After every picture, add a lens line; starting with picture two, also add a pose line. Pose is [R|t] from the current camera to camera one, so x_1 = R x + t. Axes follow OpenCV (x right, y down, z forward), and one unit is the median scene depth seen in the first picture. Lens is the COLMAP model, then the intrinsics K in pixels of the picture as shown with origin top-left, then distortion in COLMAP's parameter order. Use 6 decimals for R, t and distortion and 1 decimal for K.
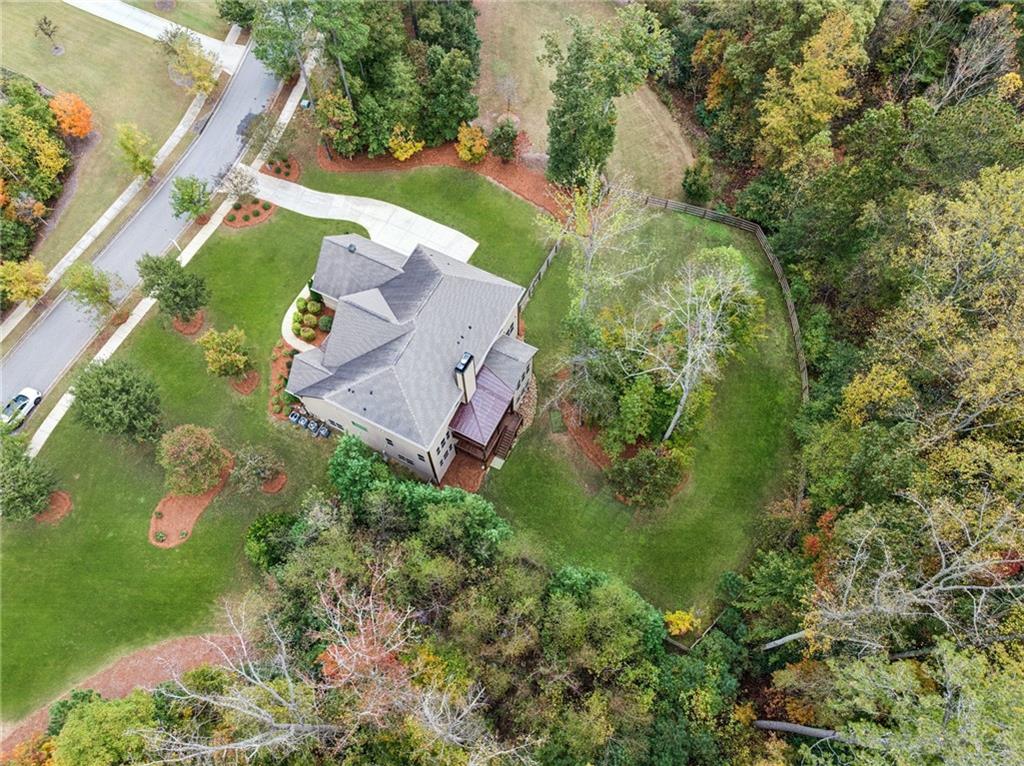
lens RADIAL K [[714.6, 0, 512.0], [0, 714.6, 383.0], [0, 0, 1]] dist [0.000466, 0.001684]
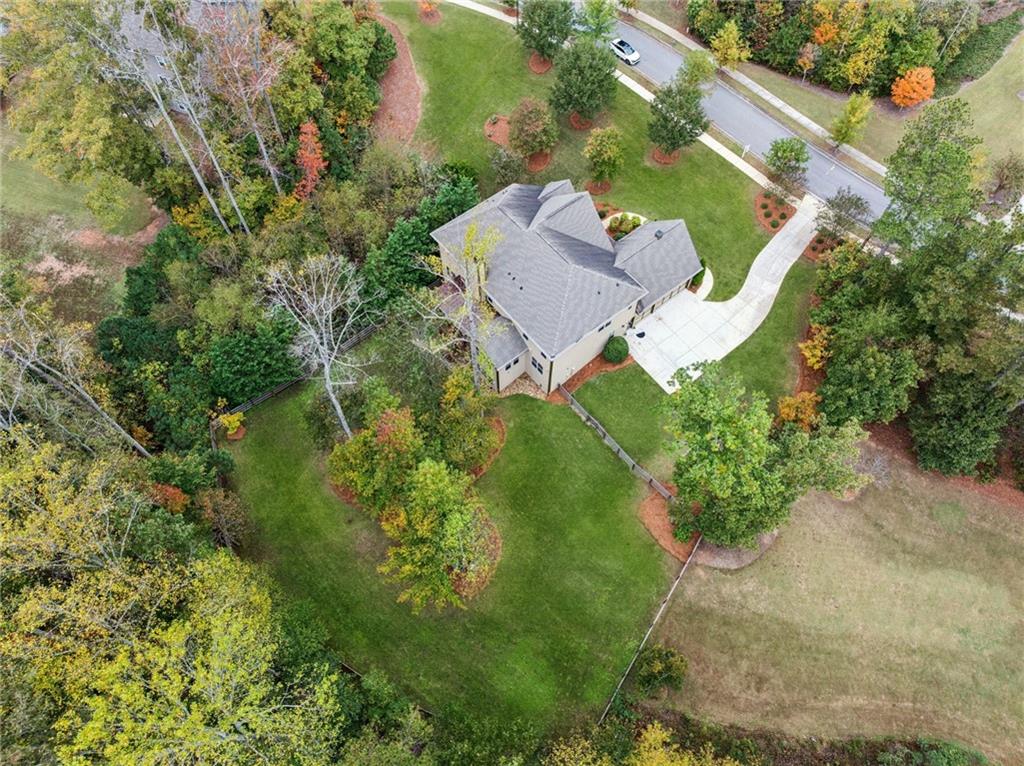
lens RADIAL K [[714.6, 0, 512.0], [0, 714.6, 383.0], [0, 0, 1]] dist [0.000466, 0.001684]
pose [[-0.409383, 0.801624, -0.435665, 0.400457], [-0.821482, -0.116106, 0.558289, -0.519349], [0.396955, 0.586445, 0.706052, 0.294104]]
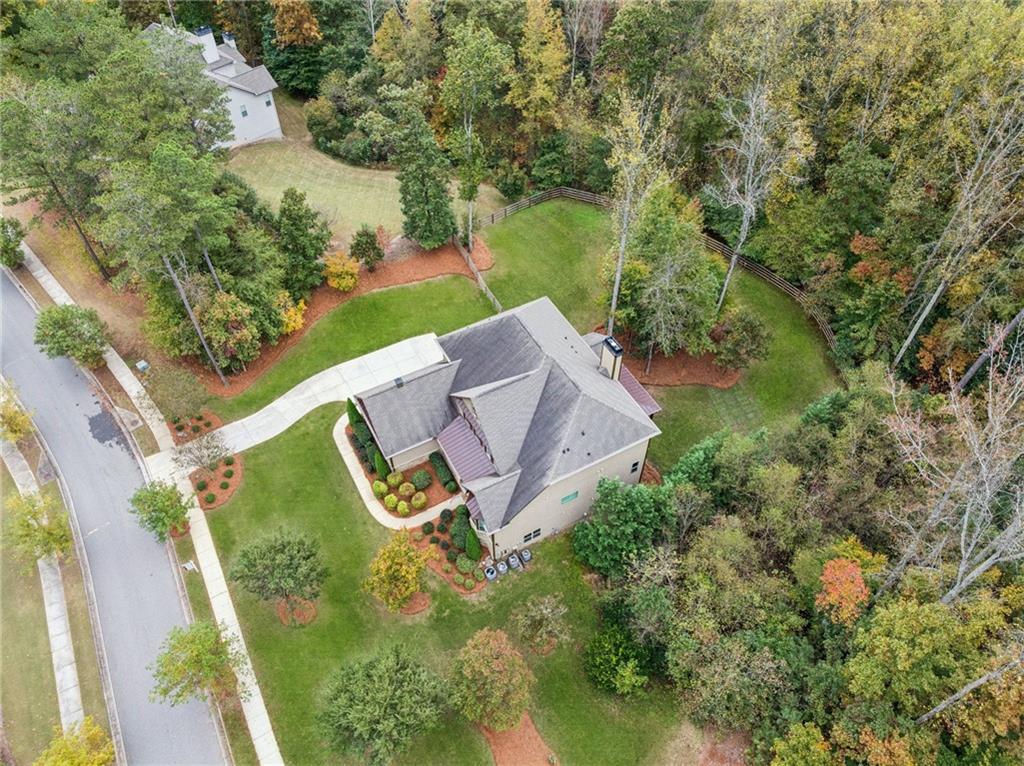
lens RADIAL K [[714.6, 0, 512.0], [0, 714.6, 383.0], [0, 0, 1]] dist [0.000466, 0.001684]
pose [[0.565163, -0.628773, 0.534074, -0.531559], [0.739681, 0.672891, 0.009465, -0.081071], [-0.365324, 0.389695, 0.845385, 0.184414]]
